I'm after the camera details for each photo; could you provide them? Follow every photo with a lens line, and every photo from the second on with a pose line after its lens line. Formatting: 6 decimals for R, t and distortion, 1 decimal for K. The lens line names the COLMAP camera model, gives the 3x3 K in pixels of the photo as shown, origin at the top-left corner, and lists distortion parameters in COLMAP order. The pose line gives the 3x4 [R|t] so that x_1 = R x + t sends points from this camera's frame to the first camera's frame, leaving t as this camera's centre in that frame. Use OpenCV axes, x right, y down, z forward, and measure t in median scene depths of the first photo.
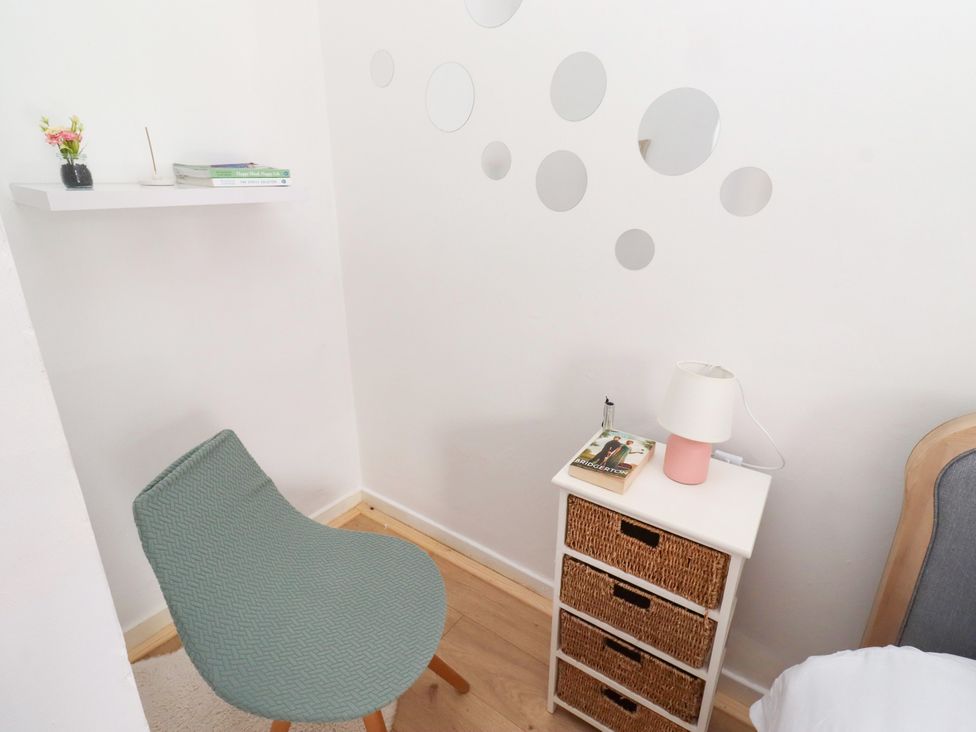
lens RADIAL K [[508.1, 0, 494.0], [0, 508.1, 352.0], [0, 0, 1]] dist [0.005003, -0.000953]
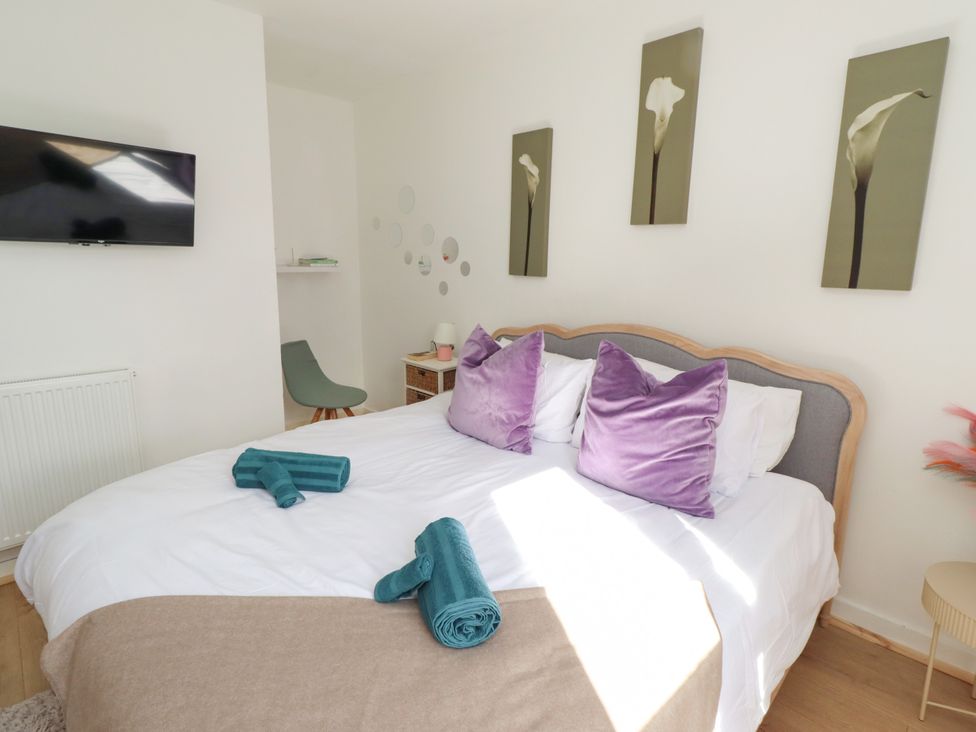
lens RADIAL K [[500.3, 0, 497.6], [0, 500.3, 361.2], [0, 0, 1]] dist [0.001557, 0.000334]
pose [[0.985561, 0.037317, -0.165159, 1.151893], [-0.059558, 0.989481, -0.131832, 0.609331], [0.158503, 0.139765, 0.977416, -1.796311]]
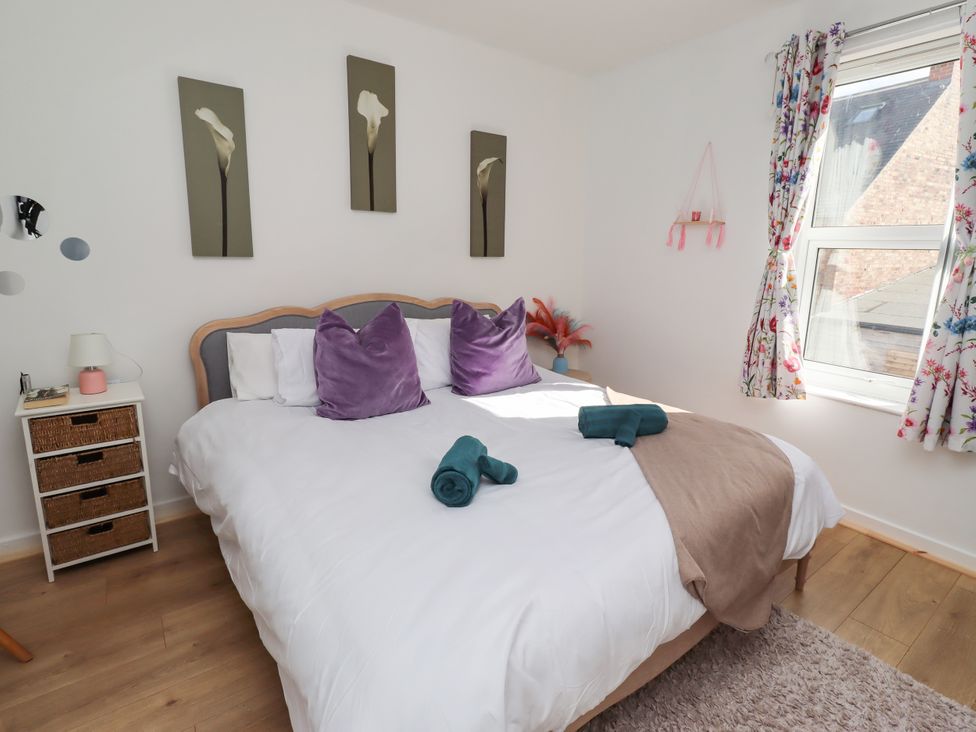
lens RADIAL K [[508.1, 0, 494.0], [0, 508.1, 352.0], [0, 0, 1]] dist [0.005003, -0.000953]
pose [[0.313281, -0.200842, 0.928180, -0.898273], [0.291159, 0.950624, 0.107426, 0.328282], [-0.903926, 0.236593, 0.356289, -1.072669]]
